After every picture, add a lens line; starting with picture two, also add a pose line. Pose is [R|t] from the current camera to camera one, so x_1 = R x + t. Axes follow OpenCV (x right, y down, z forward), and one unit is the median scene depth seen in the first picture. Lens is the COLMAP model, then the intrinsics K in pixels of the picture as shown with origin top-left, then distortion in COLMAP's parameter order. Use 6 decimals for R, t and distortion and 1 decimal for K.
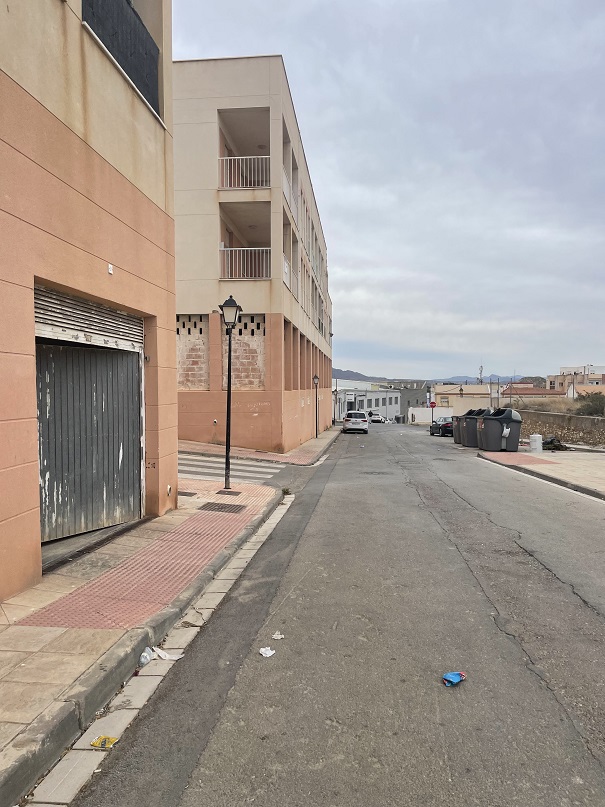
lens RADIAL K [[611.3, 0, 301.2], [0, 611.3, 404.1], [0, 0, 1]] dist [0.041884, -0.038093]
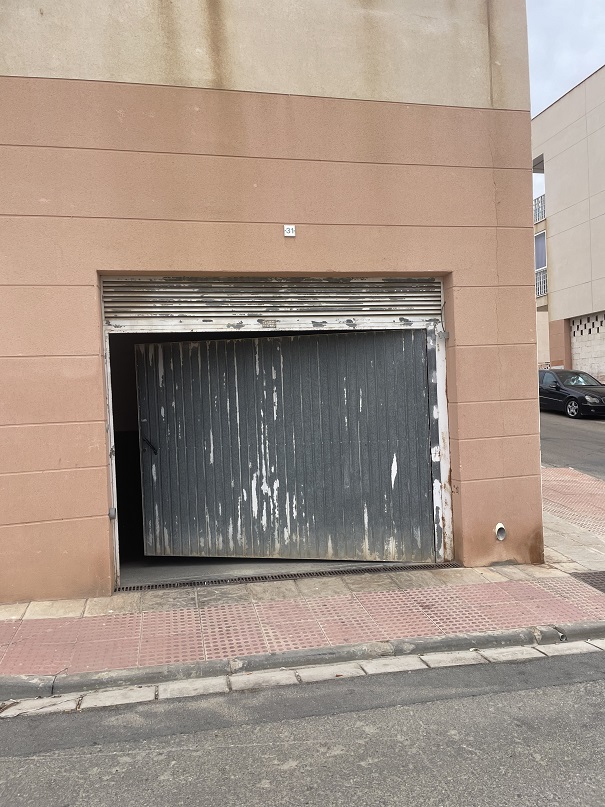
lens RADIAL K [[611.3, 0, 306.6], [0, 611.3, 405.6], [0, 0, 1]] dist [0.041884, -0.038093]
pose [[0.326585, 0.002012, -0.945166, 0.427792], [0.015867, 0.999845, 0.007611, -0.002774], [0.945035, -0.017483, 0.326502, 0.746610]]
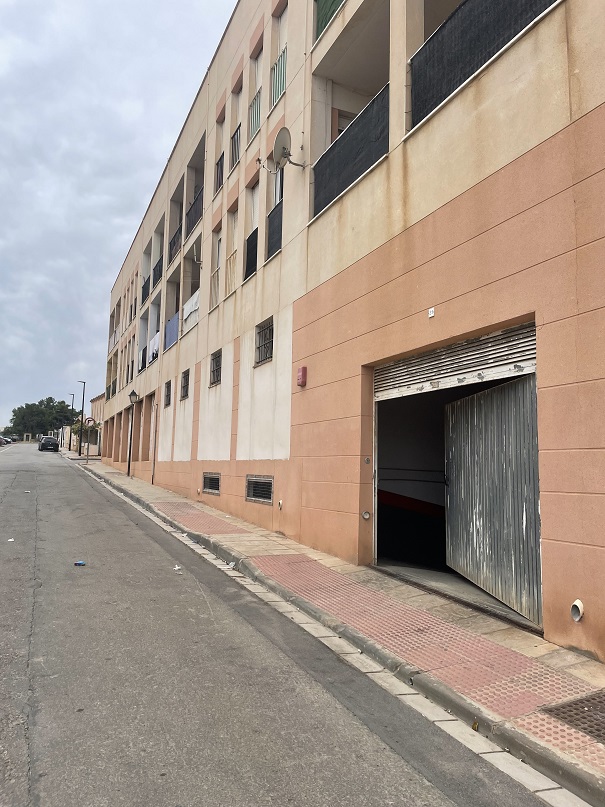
lens RADIAL K [[611.3, 0, 303.6], [0, 611.3, 385.4], [0, 0, 1]] dist [0.041884, -0.038093]
pose [[-0.872251, -0.084874, -0.481637, 0.339581], [-0.033795, 0.992932, -0.113772, 0.019705], [0.487889, -0.082961, -0.868954, 1.727632]]
